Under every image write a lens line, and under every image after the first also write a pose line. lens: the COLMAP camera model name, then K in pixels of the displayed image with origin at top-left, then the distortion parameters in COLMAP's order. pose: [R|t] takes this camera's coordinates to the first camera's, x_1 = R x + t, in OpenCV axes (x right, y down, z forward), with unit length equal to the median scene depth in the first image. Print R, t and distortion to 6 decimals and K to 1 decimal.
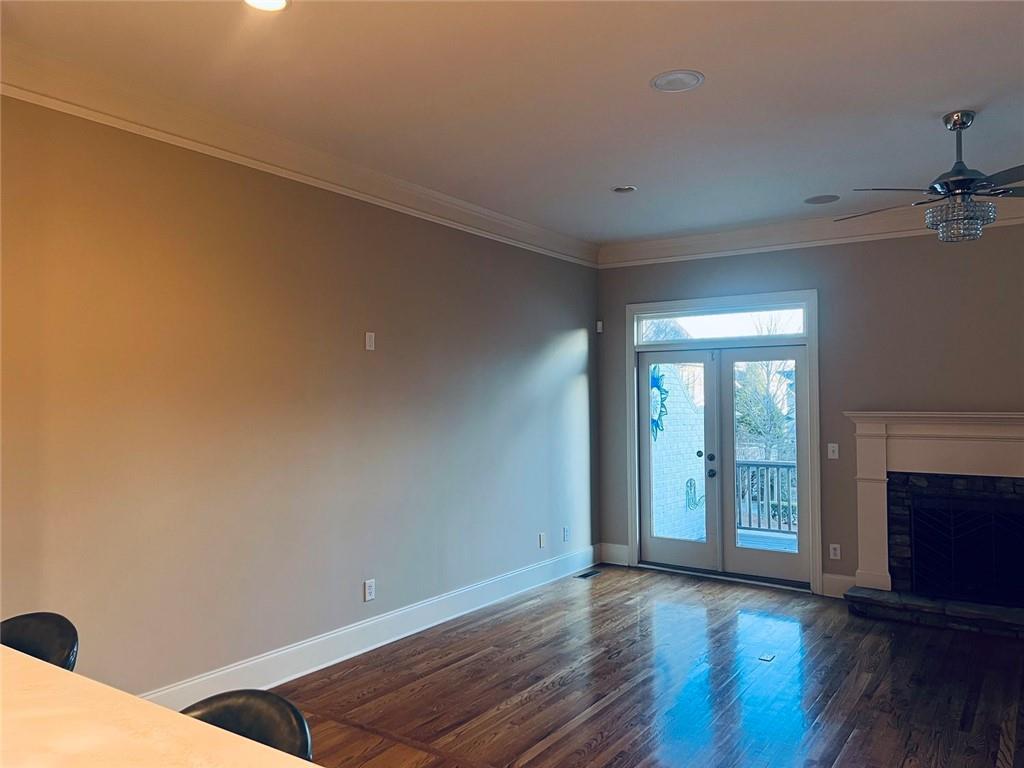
lens RADIAL K [[763.0, 0, 511.7], [0, 763.0, 382.8], [0, 0, 1]] dist [0.074676, -0.084176]
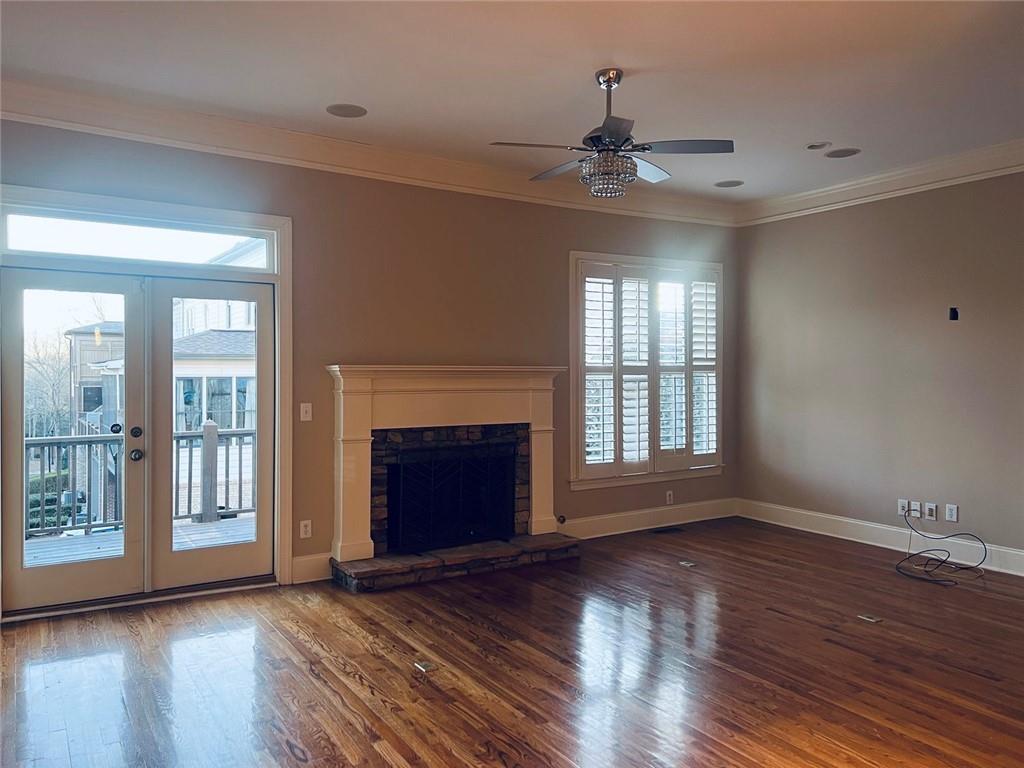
lens RADIAL K [[763.0, 0, 519.9], [0, 763.0, 378.2], [0, 0, 1]] dist [0.074676, -0.084176]
pose [[0.388764, -0.008215, 0.921301, -0.290646], [-0.025337, 0.999487, 0.019604, 0.030616], [-0.920989, -0.030965, 0.388357, 0.484019]]
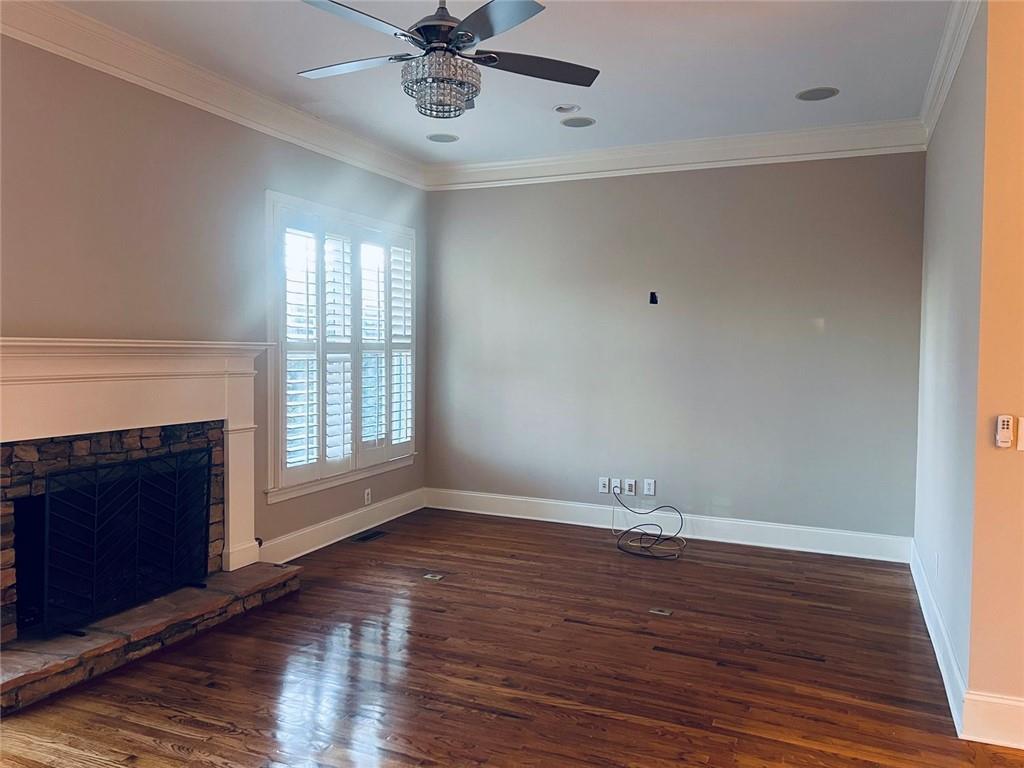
lens RADIAL K [[763.0, 0, 518.4], [0, 763.0, 379.0], [0, 0, 1]] dist [0.074676, -0.084176]
pose [[-0.187303, -0.041461, 0.981427, -0.133304], [-0.037525, 0.998682, 0.035029, 0.033335], [-0.981585, -0.030267, -0.188611, 0.734475]]
